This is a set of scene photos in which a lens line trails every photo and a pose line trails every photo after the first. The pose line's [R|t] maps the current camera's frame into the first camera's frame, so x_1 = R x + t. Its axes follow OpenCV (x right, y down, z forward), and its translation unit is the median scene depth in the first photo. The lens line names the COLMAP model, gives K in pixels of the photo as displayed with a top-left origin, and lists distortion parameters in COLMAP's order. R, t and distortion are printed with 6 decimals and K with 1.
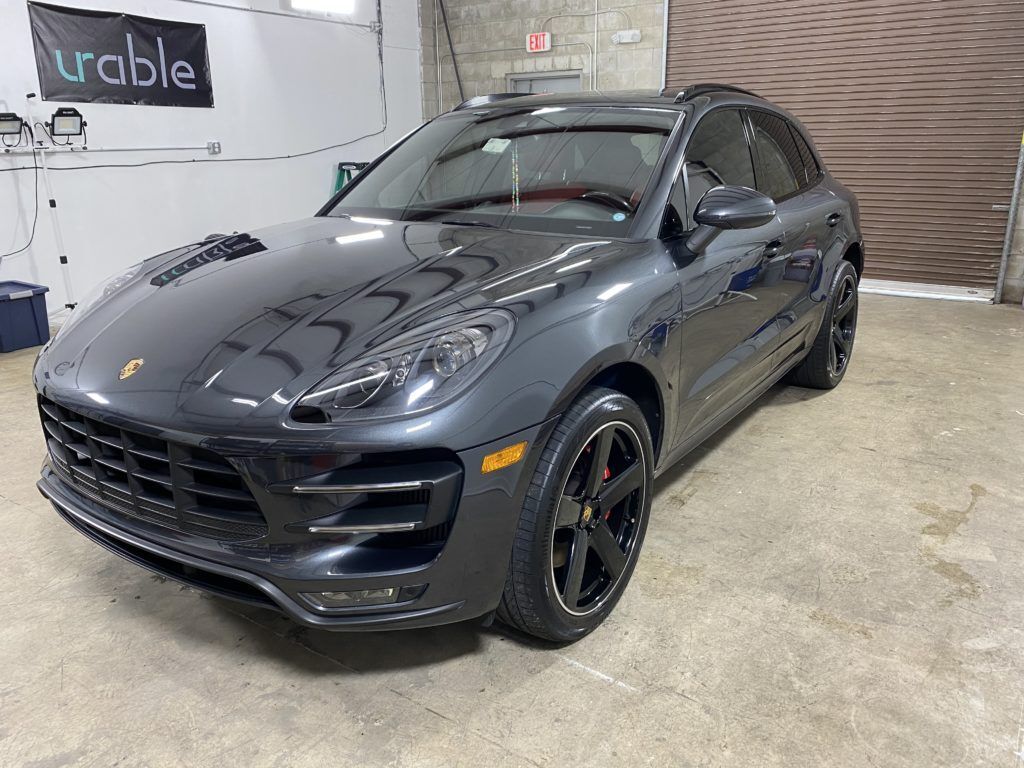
lens RADIAL K [[788.3, 0, 509.4], [0, 788.3, 384.8], [0, 0, 1]] dist [0.006172, -0.002744]
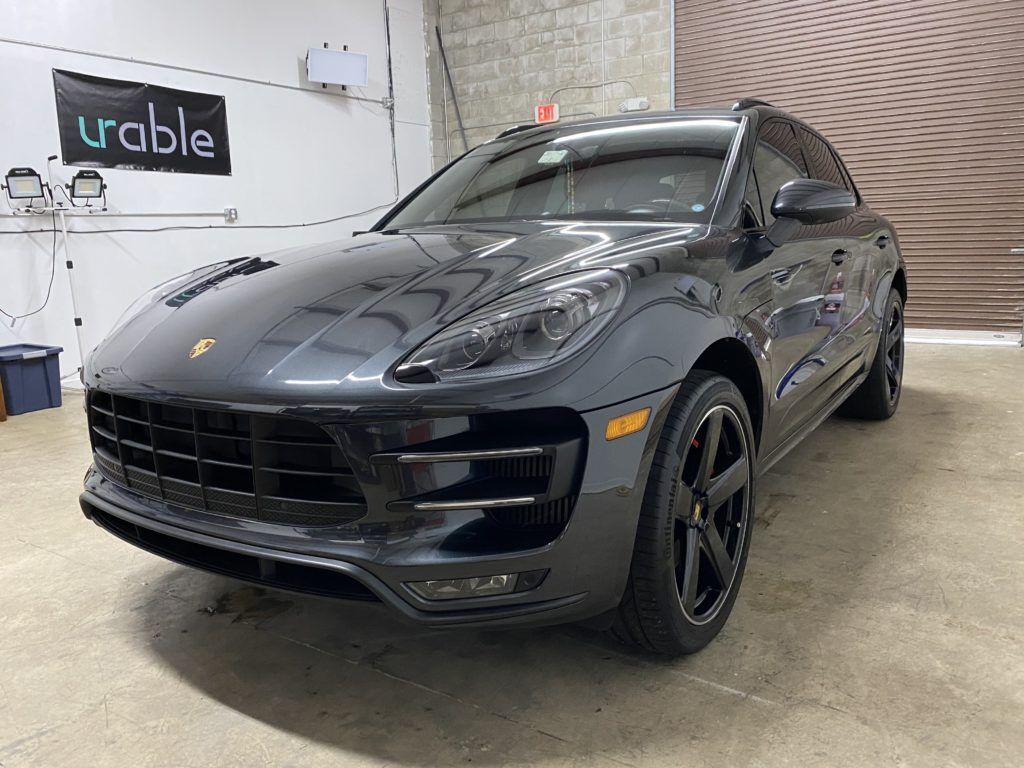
lens RADIAL K [[789.4, 0, 514.4], [0, 789.4, 379.5], [0, 0, 1]] dist [0.004519, -0.001643]
pose [[0.999509, -0.025567, 0.018108, -0.068153], [0.027578, 0.992242, -0.121221, 0.066576], [-0.014869, 0.121661, 0.992460, 0.049449]]
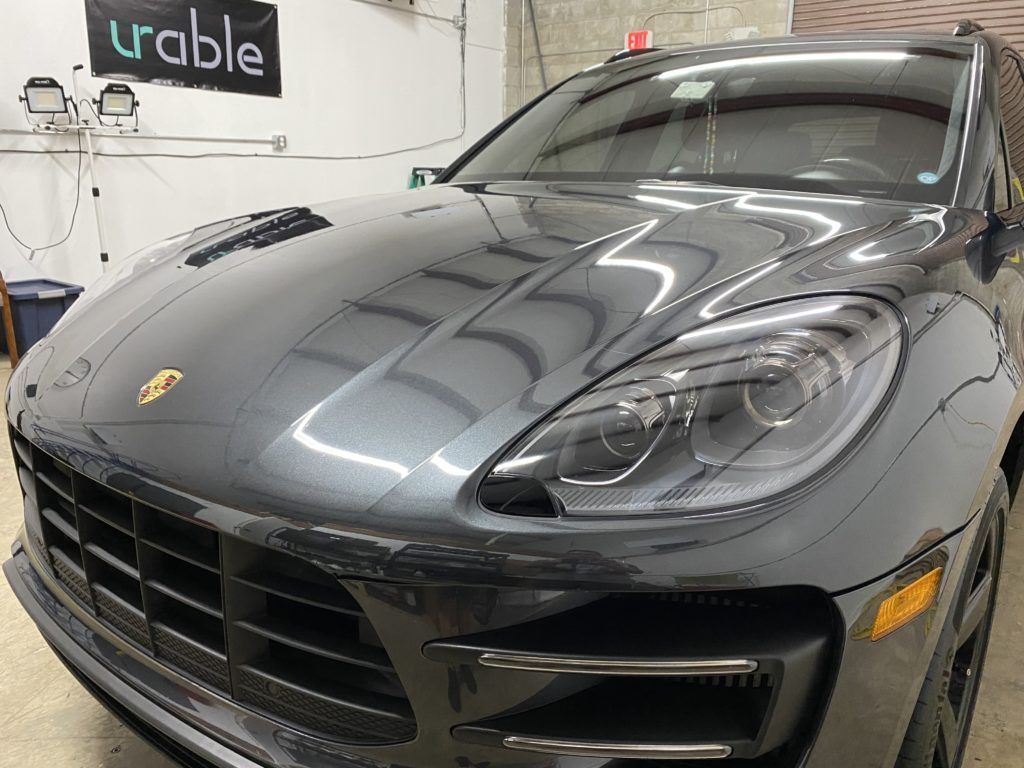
lens RADIAL K [[789.4, 0, 516.4], [0, 789.4, 383.1], [0, 0, 1]] dist [0.005172, -0.003974]
pose [[0.998375, 0.039864, -0.040719, -0.103255], [-0.041518, 0.998311, -0.040636, -0.004922], [0.039030, 0.042261, 0.998344, 0.227047]]
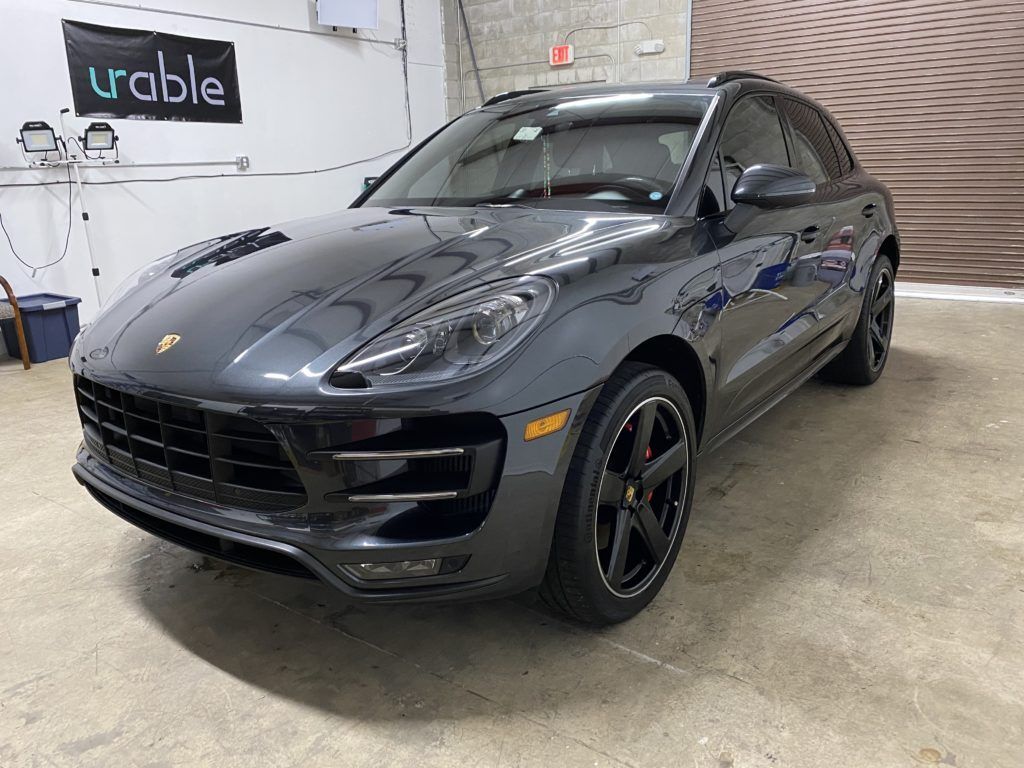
lens RADIAL K [[789.5, 0, 511.3], [0, 789.5, 384.0], [0, 0, 1]] dist [0.002968, 0.000704]
pose [[0.999597, -0.011145, -0.026094, -0.011517], [0.010327, 0.999458, -0.031267, 0.032525], [0.026428, 0.030984, 0.999170, 0.011226]]
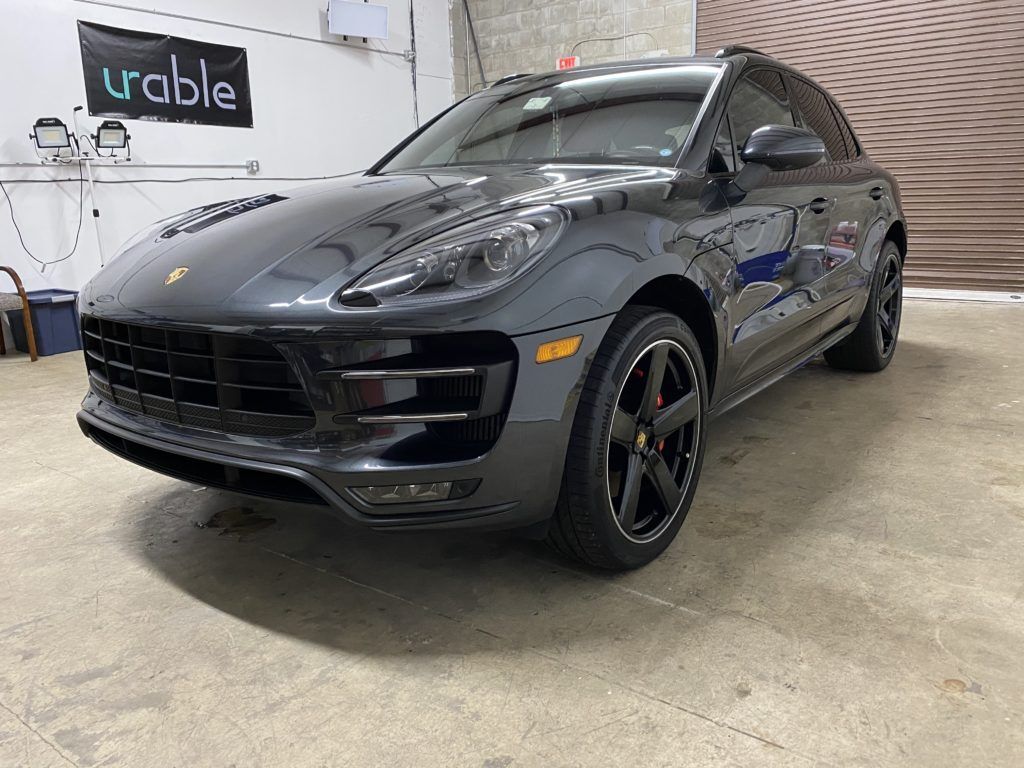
lens RADIAL K [[787.0, 0, 514.5], [0, 787.0, 380.7], [0, 0, 1]] dist [0.005885, 0.001201]
pose [[0.999569, -0.008842, -0.028001, -0.015771], [0.006838, 0.997463, -0.070860, 0.089878], [0.028556, 0.070638, 0.997093, 0.020757]]
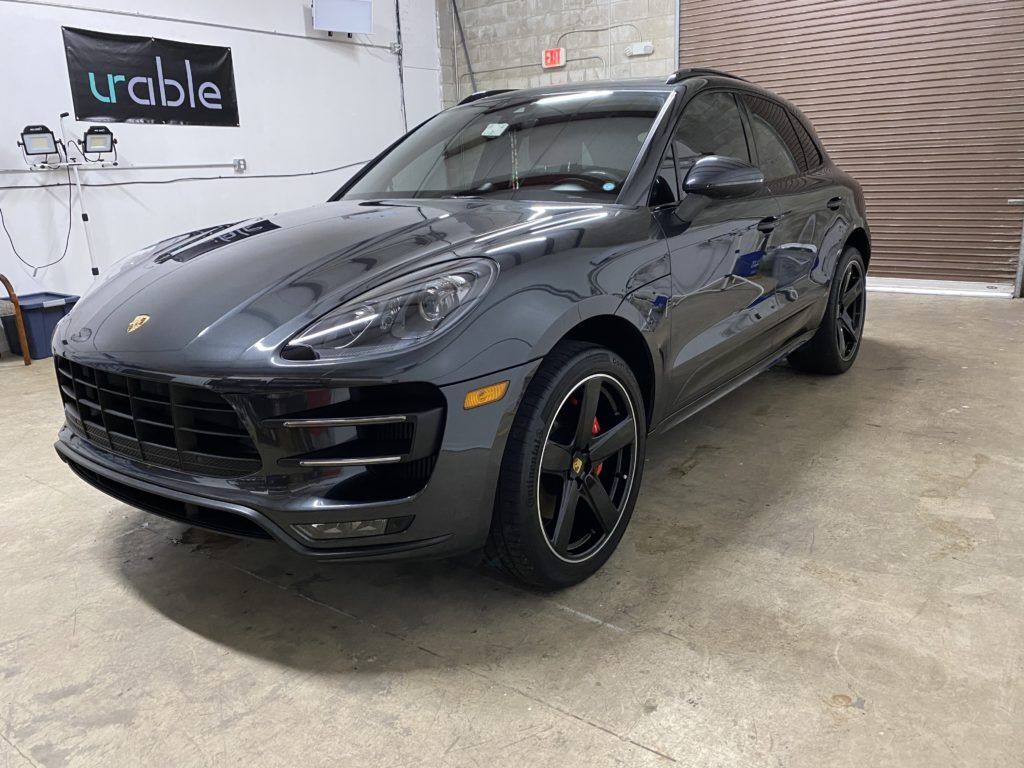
lens RADIAL K [[788.7, 0, 513.5], [0, 788.7, 383.3], [0, 0, 1]] dist [0.006397, -0.002969]
pose [[0.999232, -0.015839, -0.035841, 0.030422], [0.014496, 0.999194, -0.037423, 0.052786], [0.036405, 0.036875, 0.998657, -0.019200]]
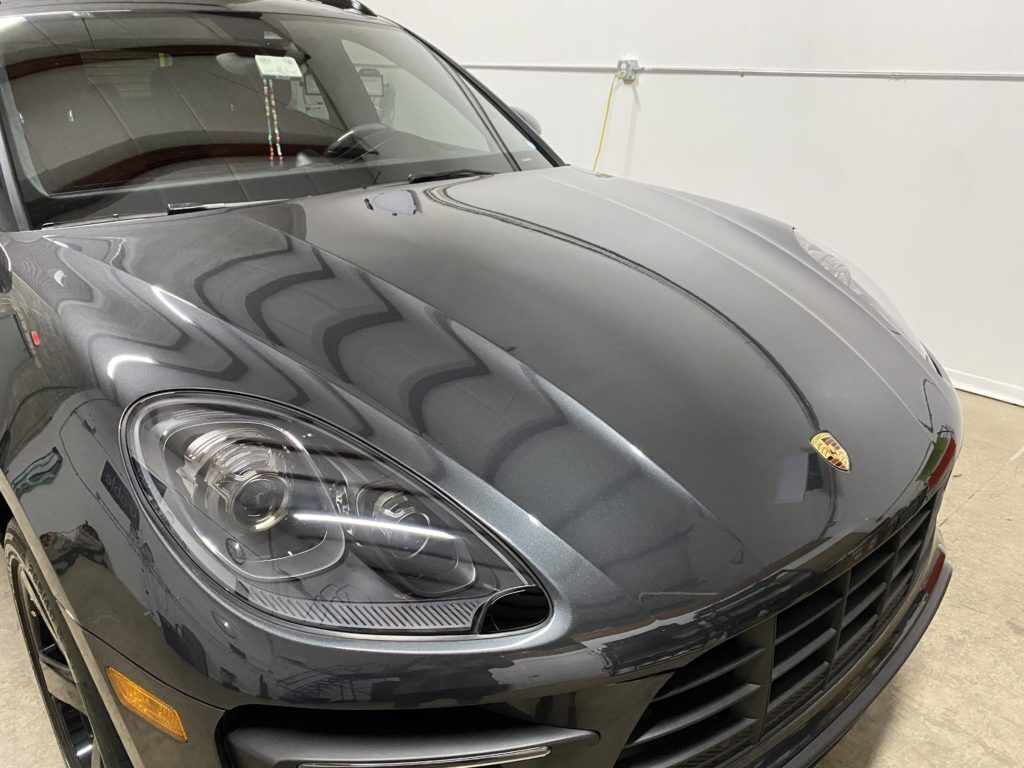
lens RADIAL K [[783.4, 0, 514.2], [0, 783.4, 387.5], [0, 0, 1]] dist [0.029438, -0.034607]
pose [[0.226349, -0.369026, 0.901435, -0.513702], [0.290447, 0.908924, 0.299161, -0.151452], [-0.929735, 0.194104, 0.312916, 0.503952]]
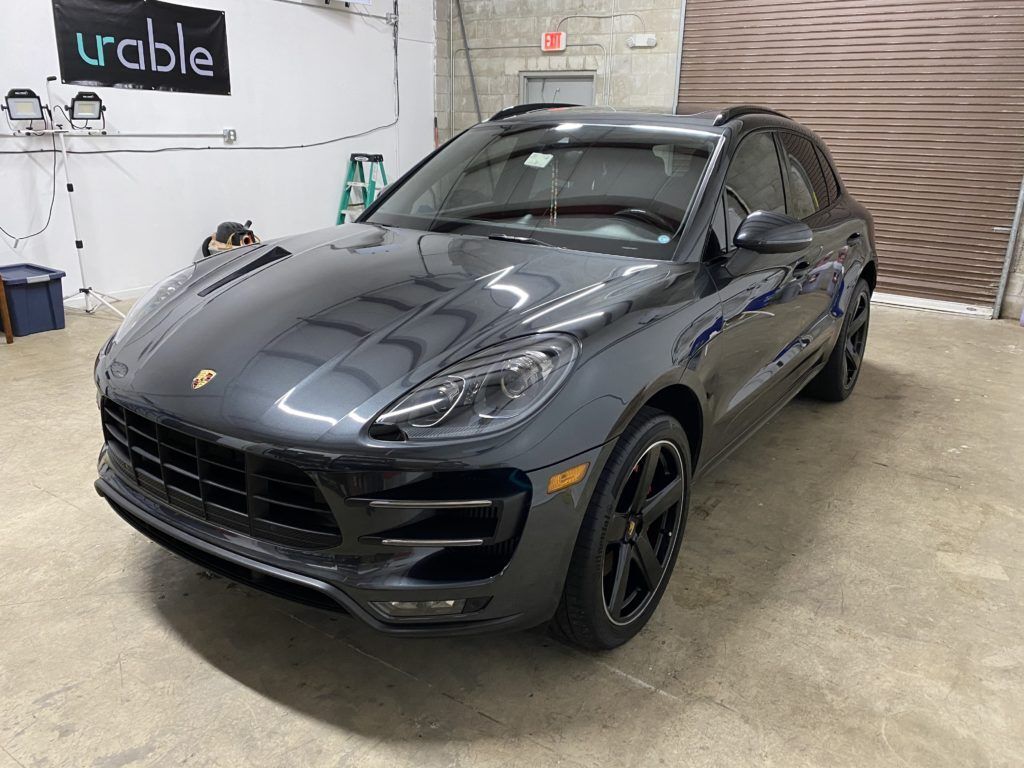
lens RADIAL K [[786.5, 0, 514.5], [0, 786.5, 383.2], [0, 0, 1]] dist [0.007728, -0.002570]
pose [[0.999172, 0.032376, 0.024628, -0.048746], [-0.032709, 0.999377, 0.013231, -0.020318], [-0.024184, -0.014026, 0.999609, -0.018687]]
